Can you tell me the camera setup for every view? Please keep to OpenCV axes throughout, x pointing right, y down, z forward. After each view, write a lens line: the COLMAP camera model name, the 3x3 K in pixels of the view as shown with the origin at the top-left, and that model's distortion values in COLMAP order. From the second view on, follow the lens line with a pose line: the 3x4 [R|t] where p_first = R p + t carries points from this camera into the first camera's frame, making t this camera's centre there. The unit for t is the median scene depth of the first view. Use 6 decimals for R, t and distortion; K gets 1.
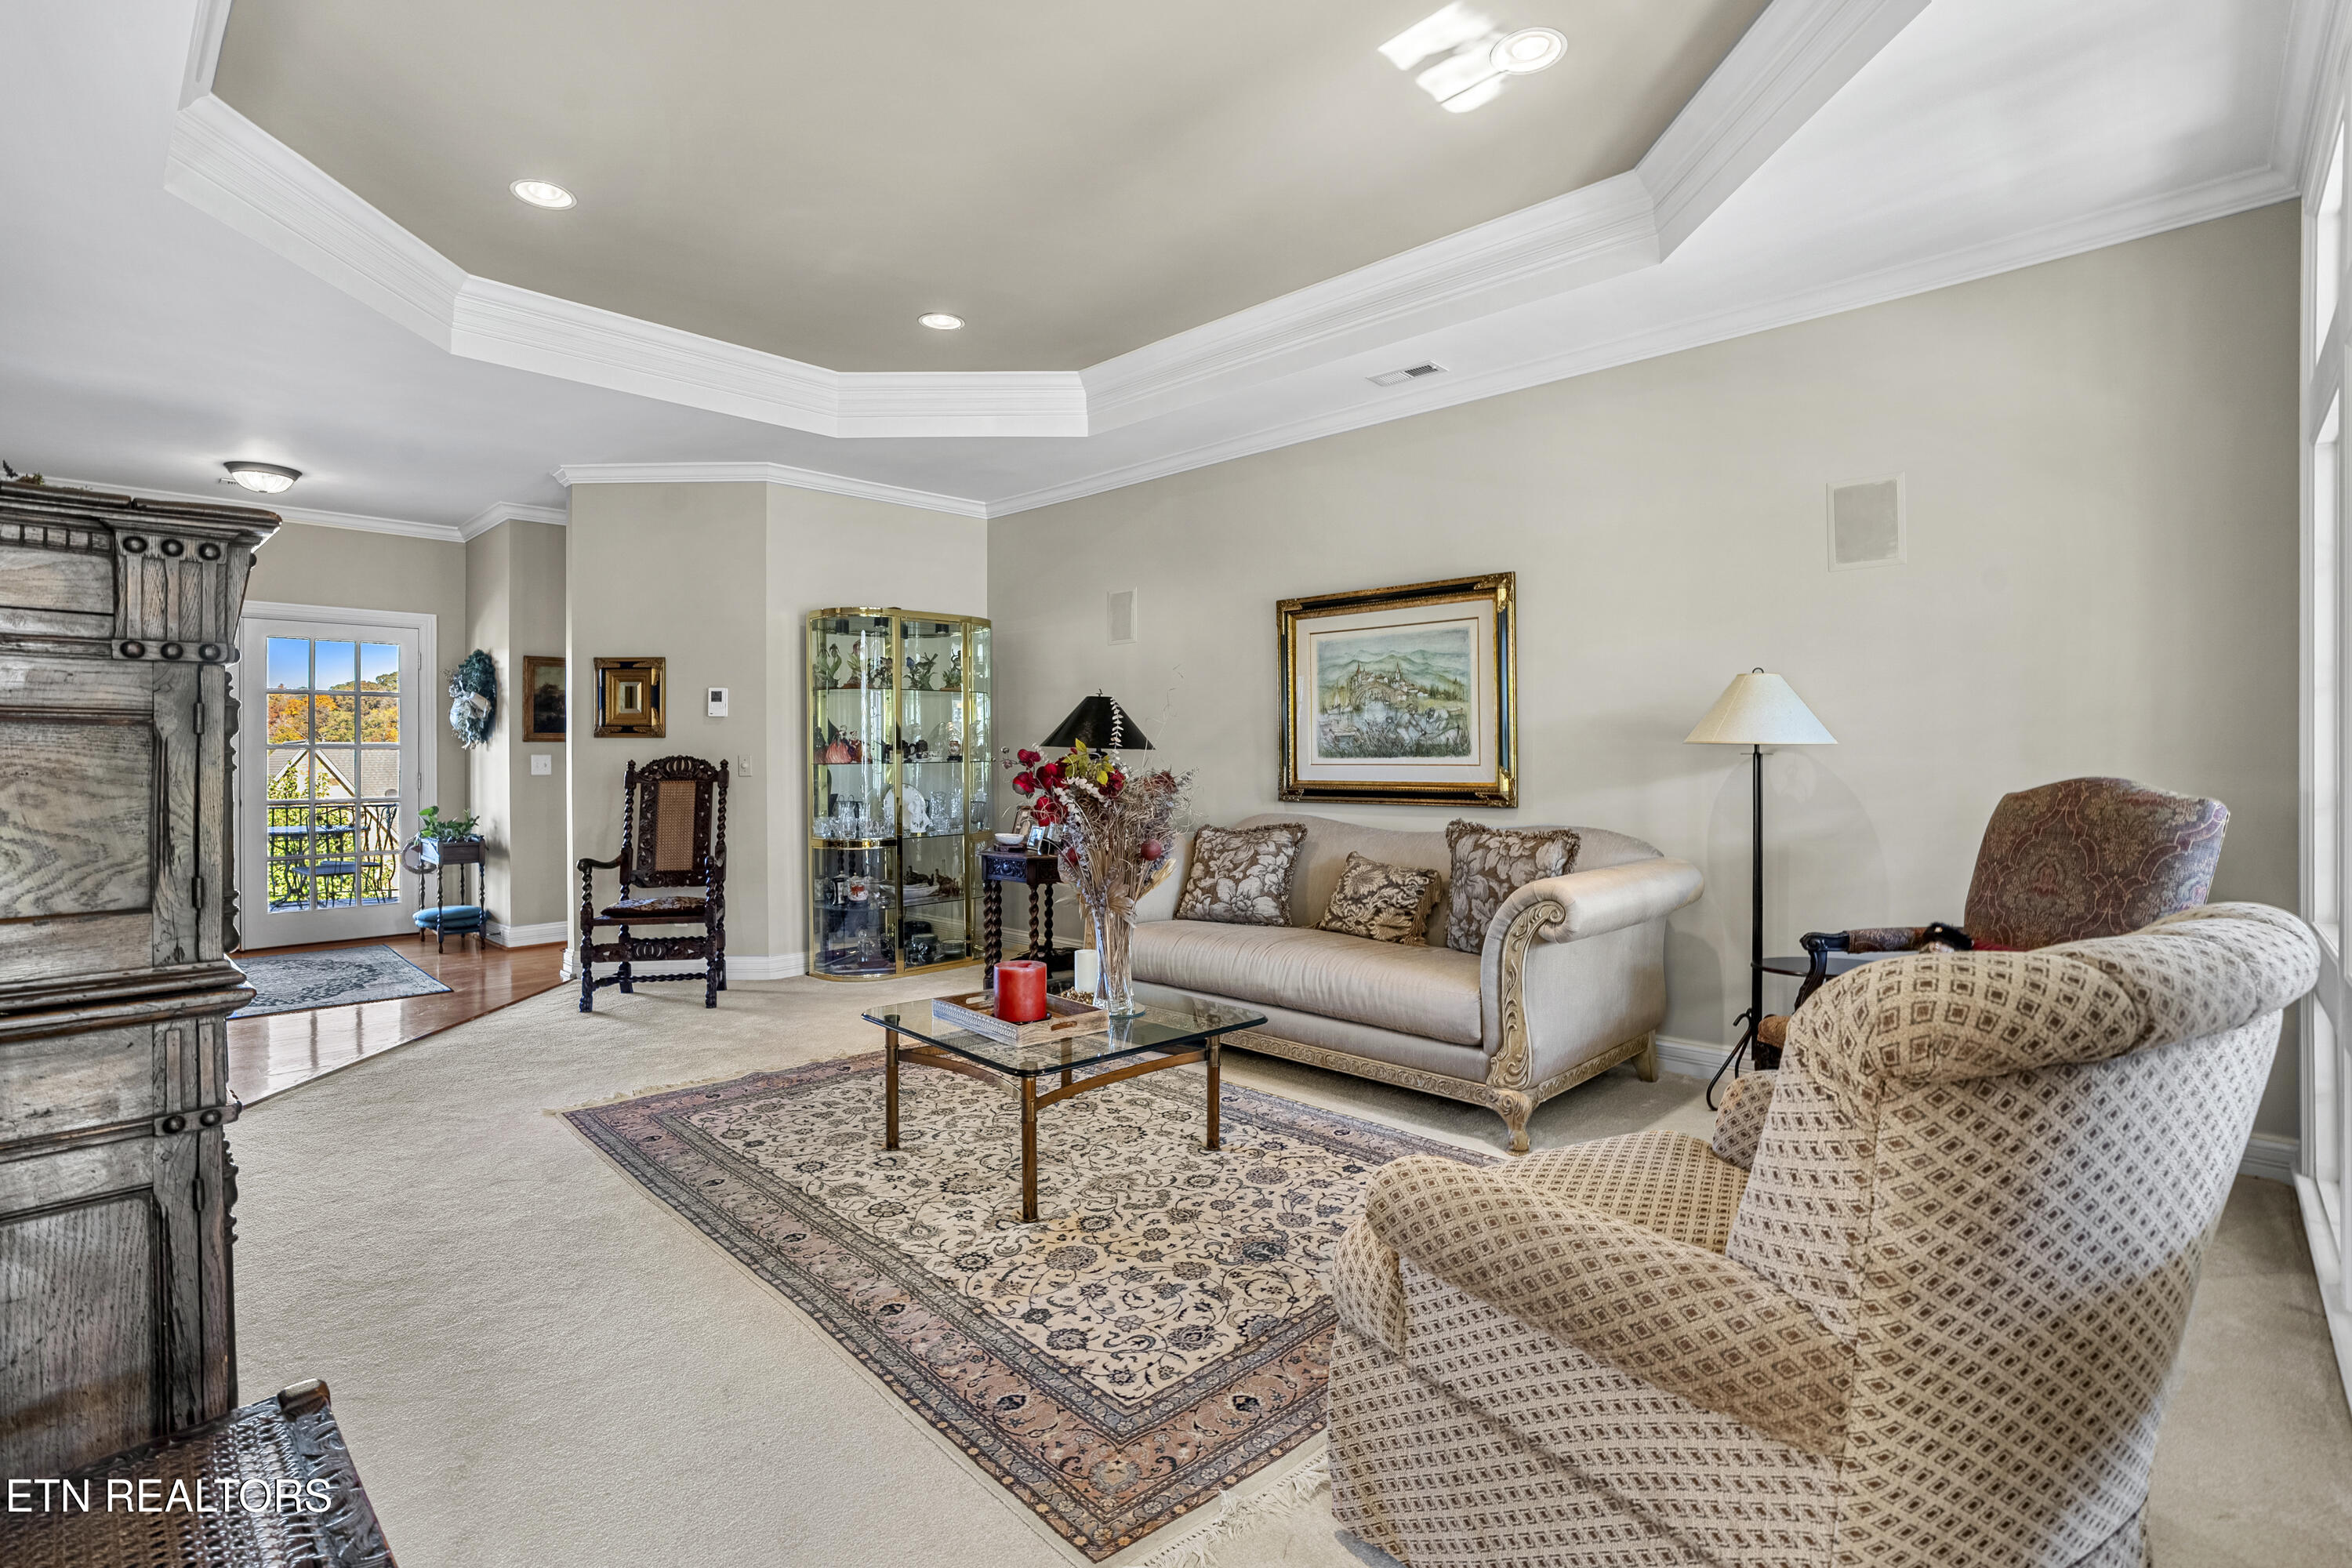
lens RADIAL K [[1092.5, 0, 1153.1], [0, 1092.5, 745.7], [0, 0, 1]] dist [-0.018967, 0.001851]
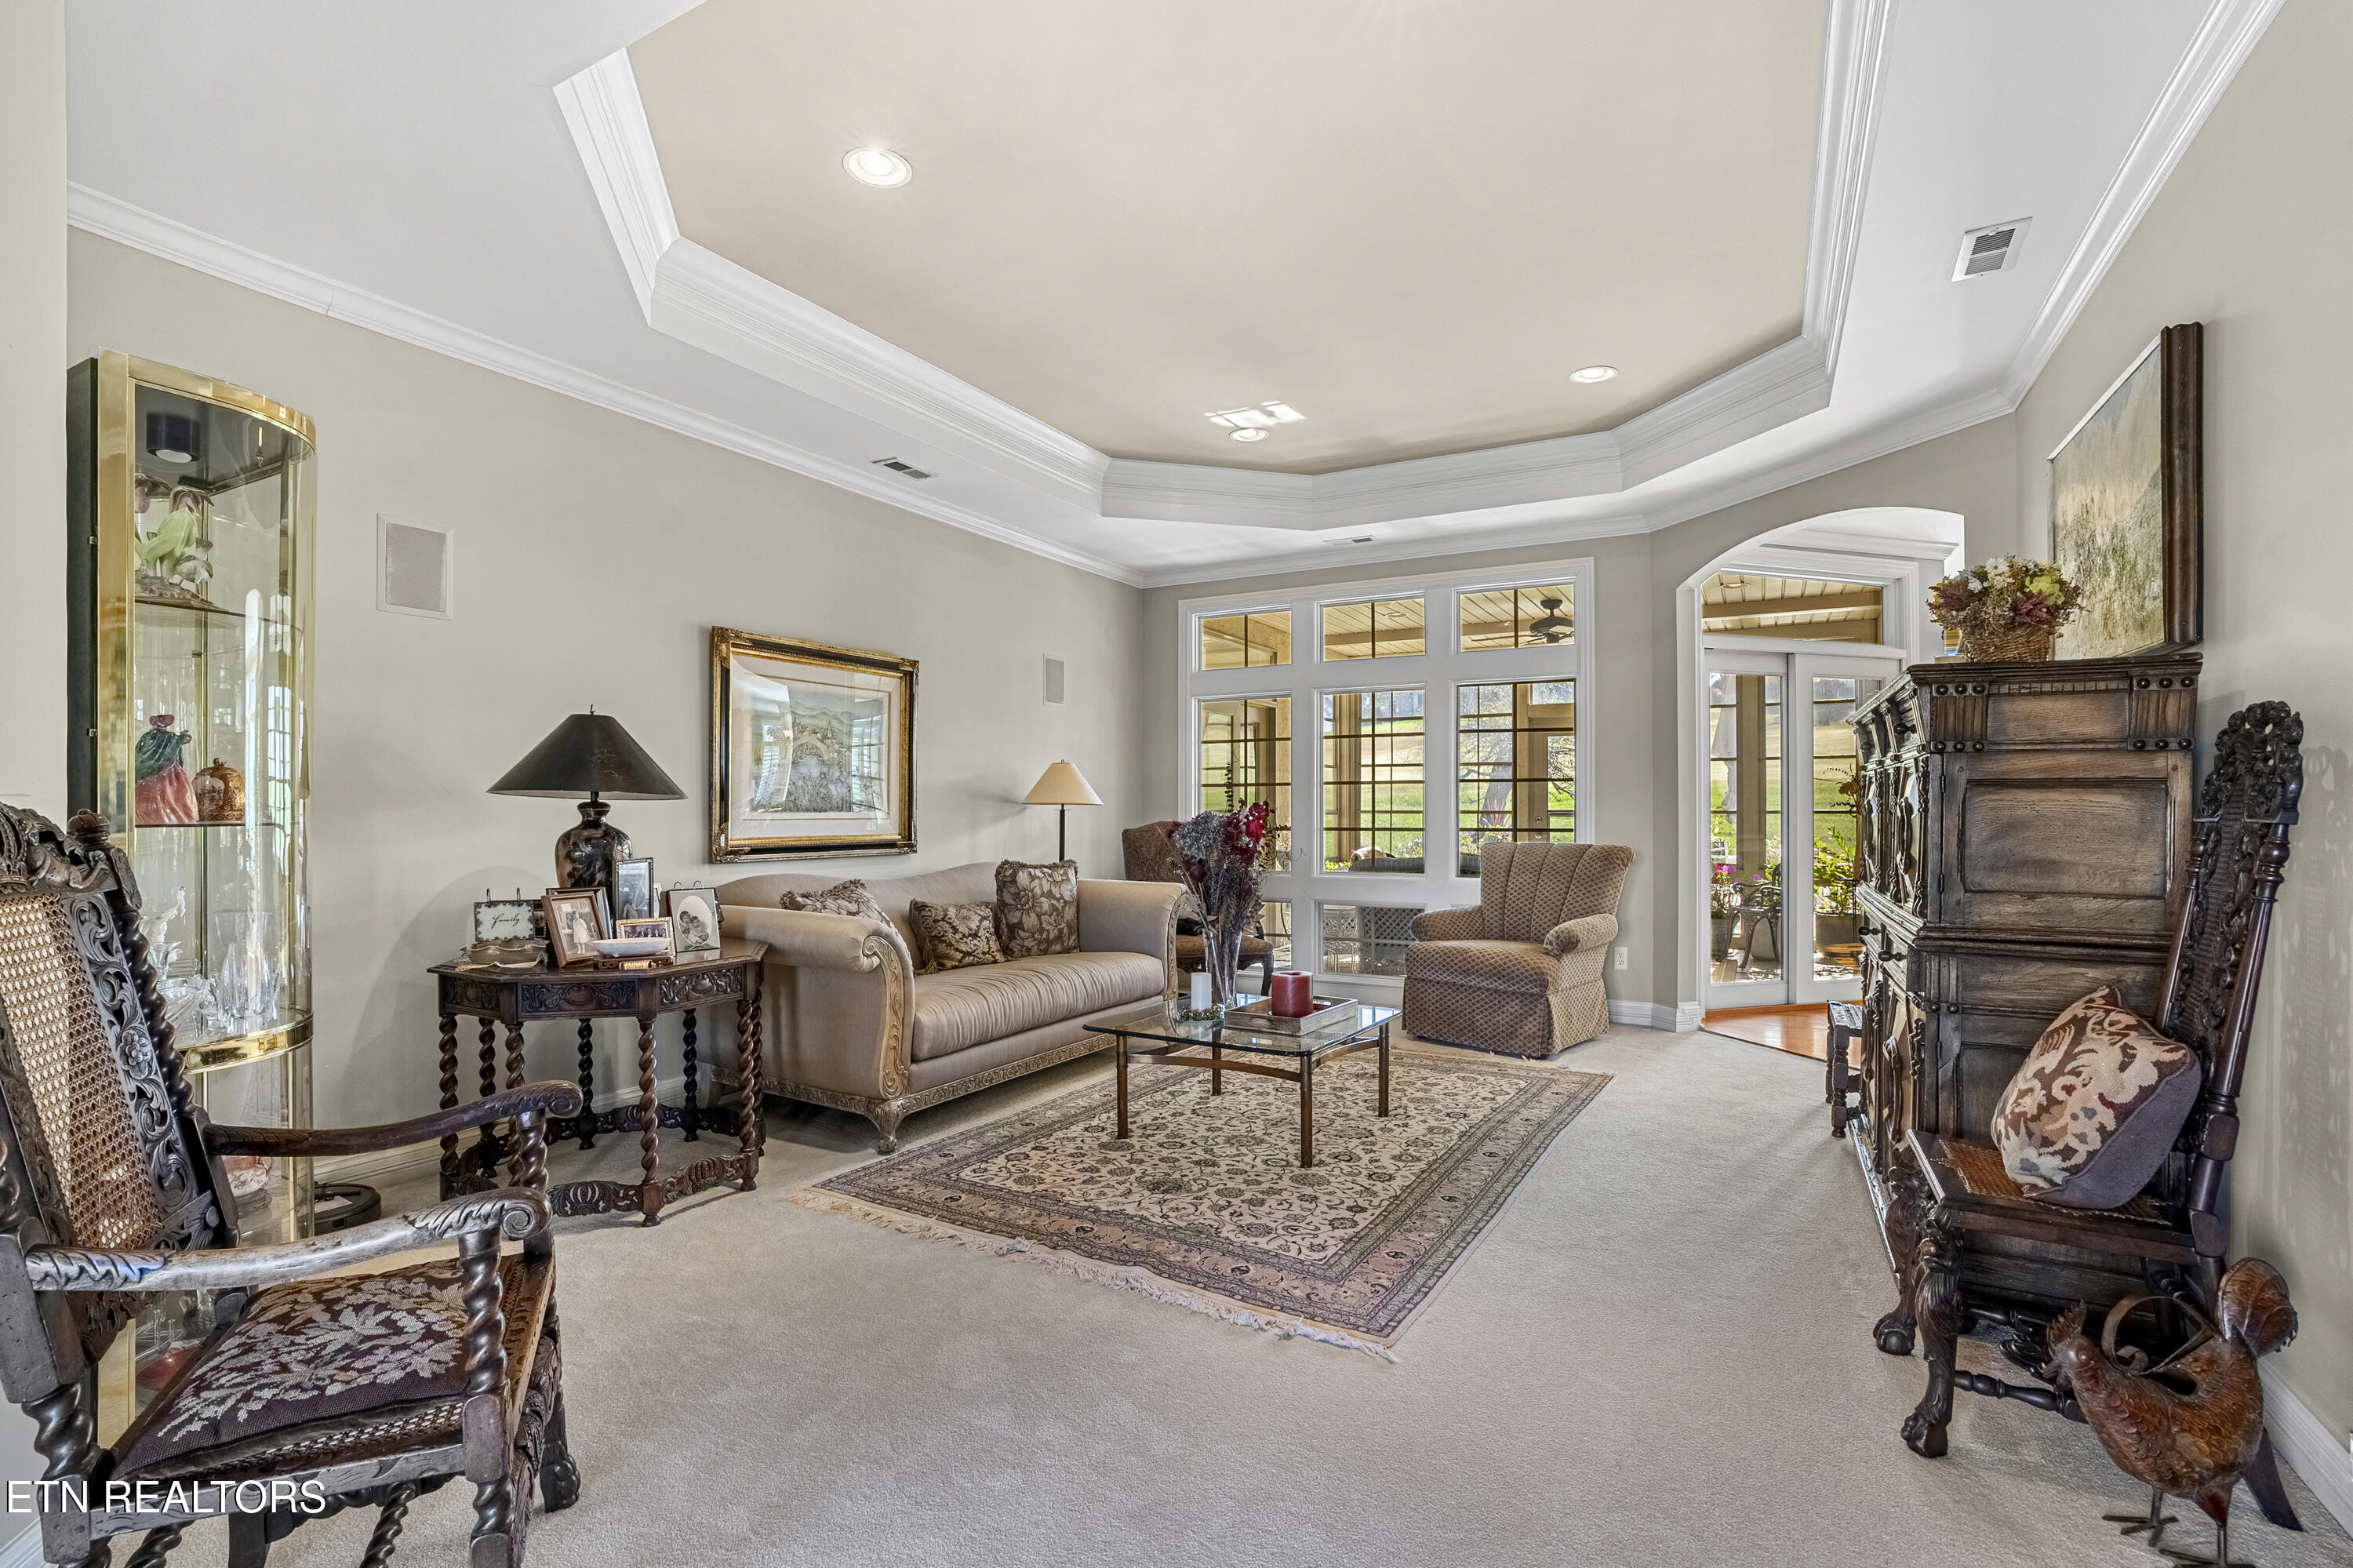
lens RADIAL K [[1093.0, 0, 1173.1], [0, 1093.0, 801.4], [0, 0, 1]] dist [-0.018967, 0.001851]
pose [[-0.255816, 0.014385, 0.966618, -1.165406], [0.004165, 0.999896, -0.013778, 0.021455], [-0.966717, 0.000502, -0.255849, 1.303477]]
